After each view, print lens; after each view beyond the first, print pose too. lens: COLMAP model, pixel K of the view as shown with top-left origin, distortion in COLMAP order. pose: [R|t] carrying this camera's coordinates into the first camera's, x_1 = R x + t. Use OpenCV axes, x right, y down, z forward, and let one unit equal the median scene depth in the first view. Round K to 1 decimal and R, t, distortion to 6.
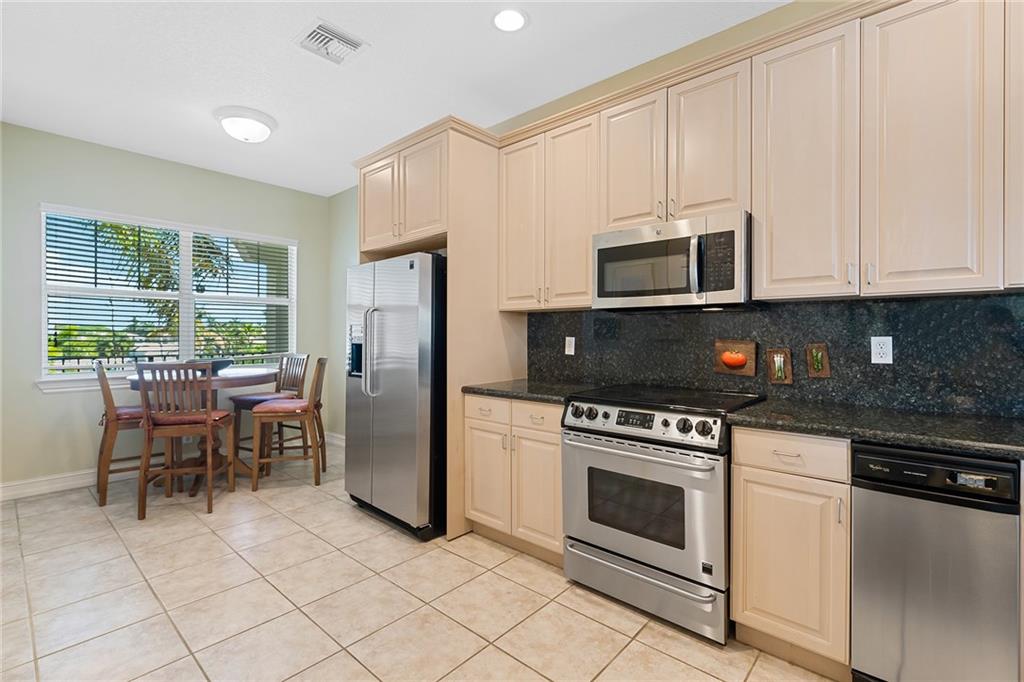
lens RADIAL K [[467.0, 0, 508.9], [0, 467.0, 335.6], [0, 0, 1]] dist [-0.001324, -0.000599]
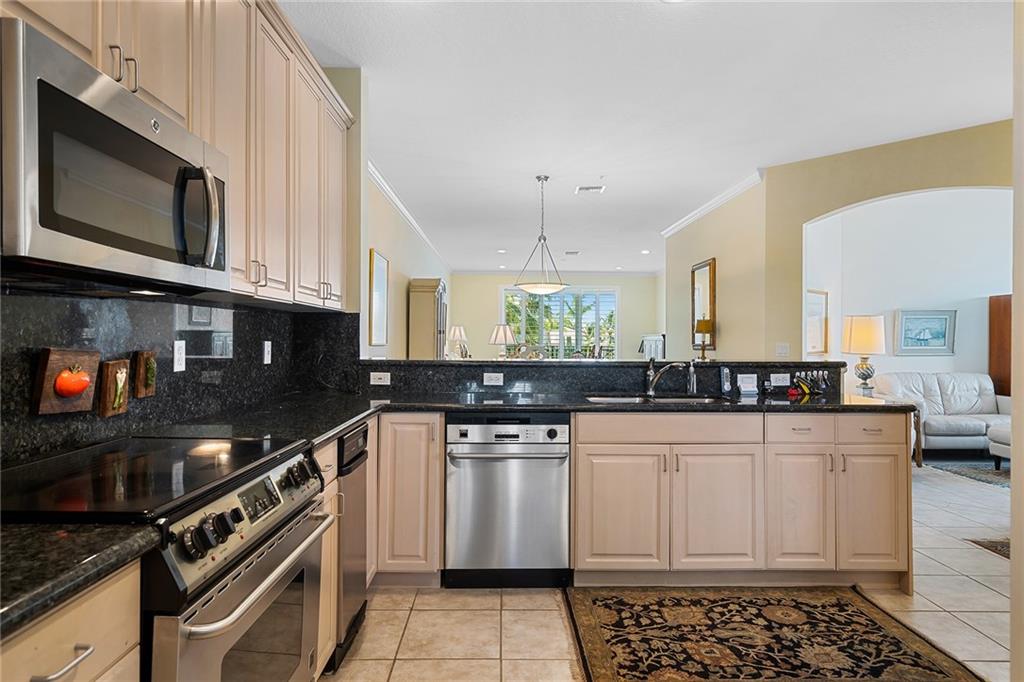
lens RADIAL K [[588.7, 0, 512.0], [0, 588.7, 341.0], [0, 0, 1]] dist [0.000960, 0.000415]
pose [[-0.678468, -0.003811, 0.734620, -0.390735], [-0.000802, 0.999990, 0.004447, -0.002262], [-0.734630, 0.002428, -0.678464, 1.175947]]
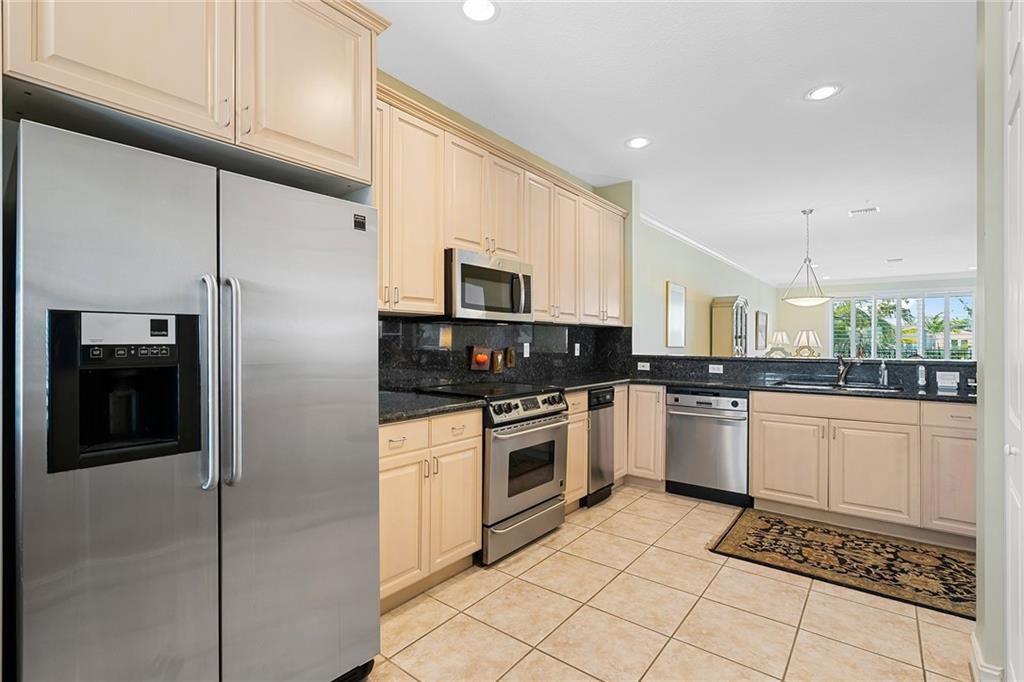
lens RADIAL K [[474.1, 0, 513.5], [0, 474.1, 344.9], [0, 0, 1]] dist [-0.000995, -0.000307]
pose [[-0.069211, -0.004134, 0.997593, -1.044614], [0.001747, 0.999989, 0.004265, 0.001037], [-0.997600, 0.002038, -0.069203, 1.083895]]
